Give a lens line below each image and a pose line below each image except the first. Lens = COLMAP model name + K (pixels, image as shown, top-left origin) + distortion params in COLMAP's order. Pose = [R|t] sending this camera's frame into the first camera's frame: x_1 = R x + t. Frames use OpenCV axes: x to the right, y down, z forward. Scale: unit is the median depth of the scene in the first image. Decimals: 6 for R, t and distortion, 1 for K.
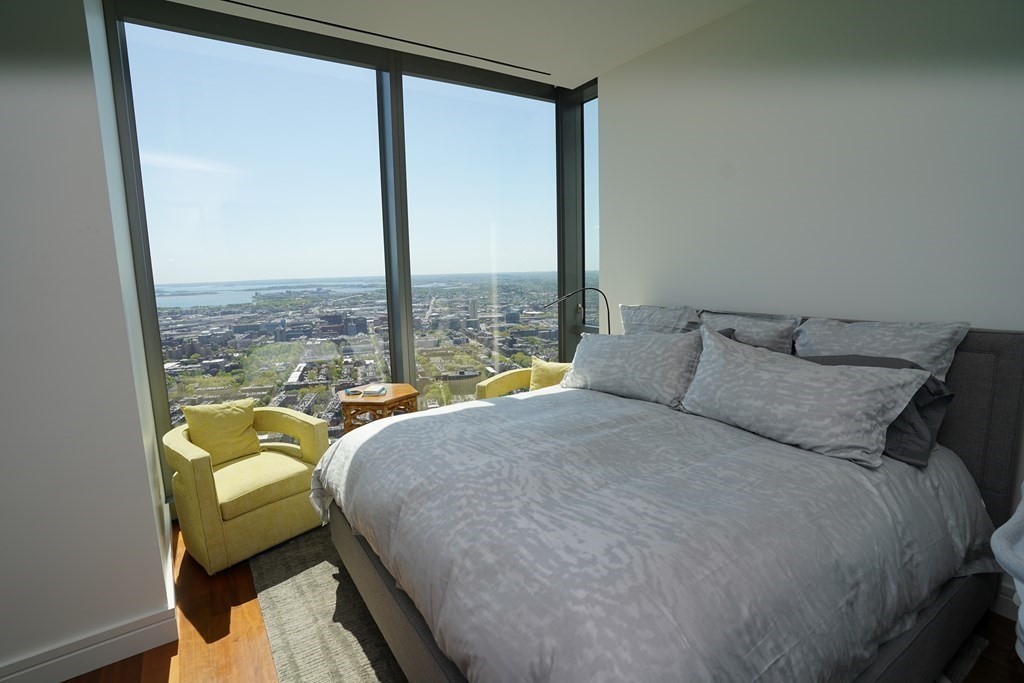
lens RADIAL K [[506.0, 0, 510.4], [0, 506.0, 343.1], [0, 0, 1]] dist [-0.077745, 0.036806]
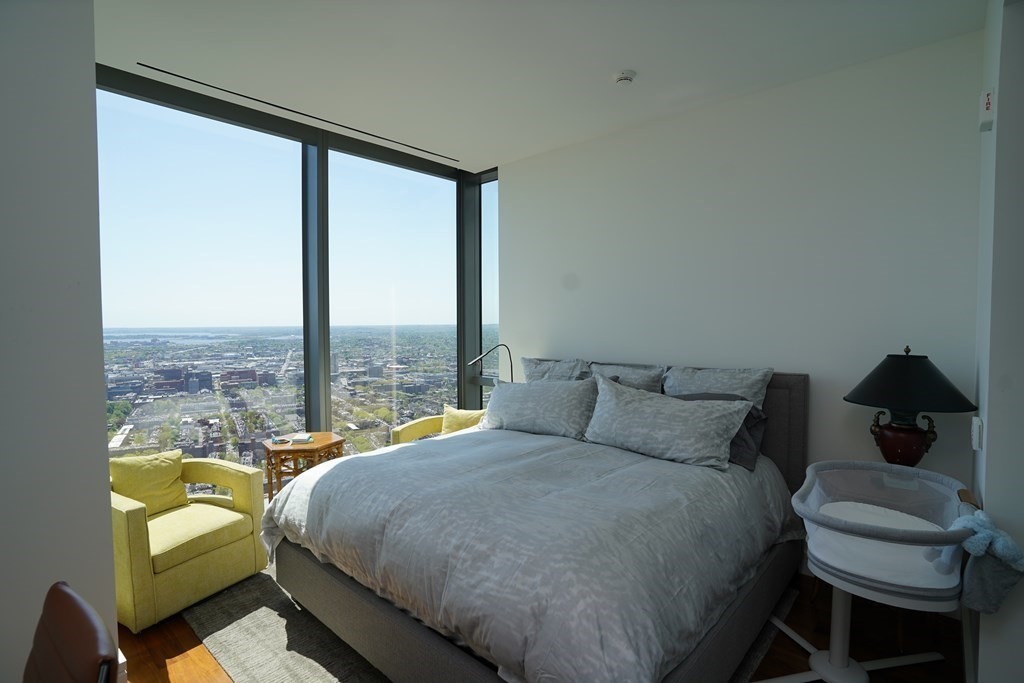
lens RADIAL K [[505.7, 0, 510.9], [0, 505.7, 339.3], [0, 0, 1]] dist [-0.078617, 0.036542]
pose [[0.964814, 0.009436, 0.262766, -0.209987], [0.020442, 0.993639, -0.110739, 0.019823], [-0.262139, 0.112214, 0.958484, -0.234058]]
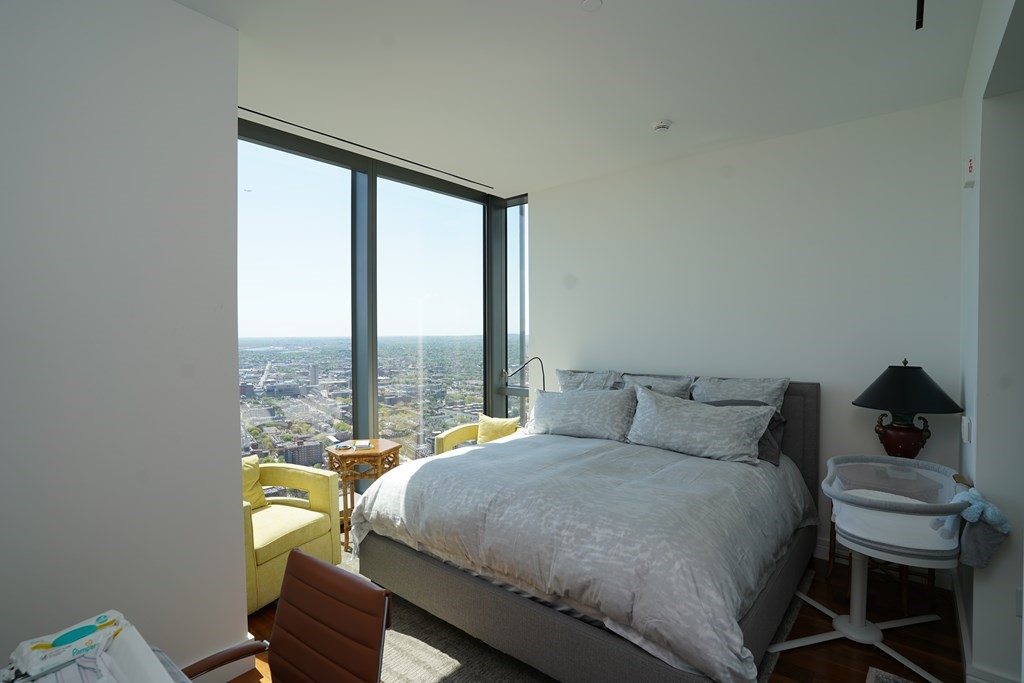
lens RADIAL K [[505.4, 0, 514.0], [0, 505.4, 341.5], [0, 0, 1]] dist [-0.077417, 0.035922]
pose [[0.953079, 0.012904, 0.302448, -0.491149], [0.026887, 0.991534, -0.127029, 0.024893], [-0.301527, 0.129201, 0.944663, -0.354864]]
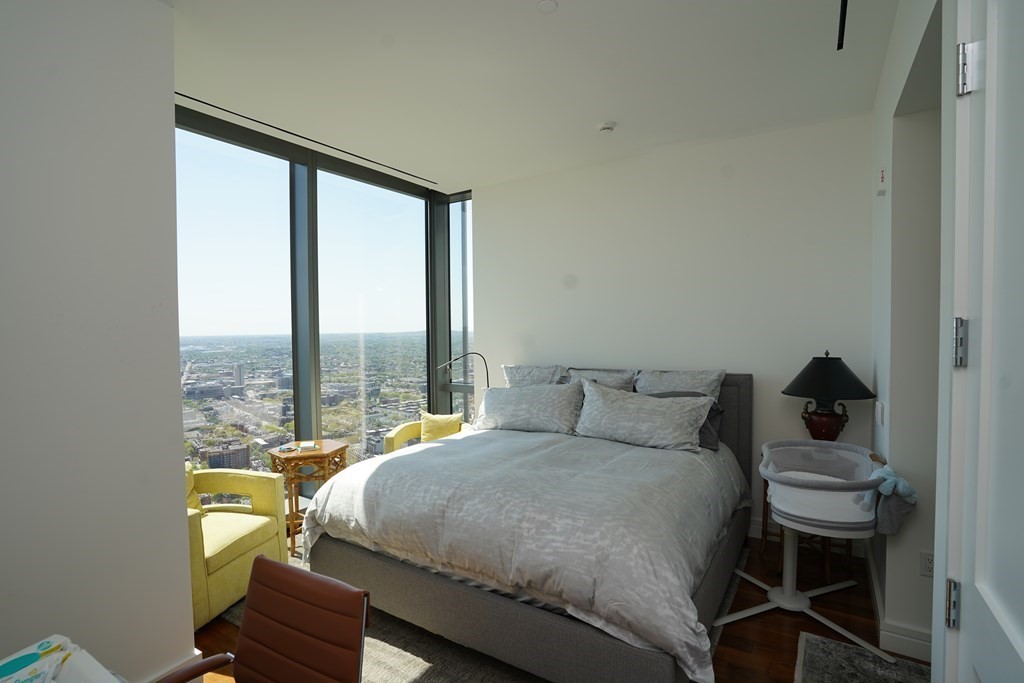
lens RADIAL K [[505.5, 0, 510.9], [0, 505.5, 342.9], [0, 0, 1]] dist [-0.079273, 0.036652]
pose [[0.909114, -0.000703, 0.416547, -0.542800], [0.052036, 0.992357, -0.111894, 0.023645], [-0.413285, 0.123400, 0.902202, -0.347644]]
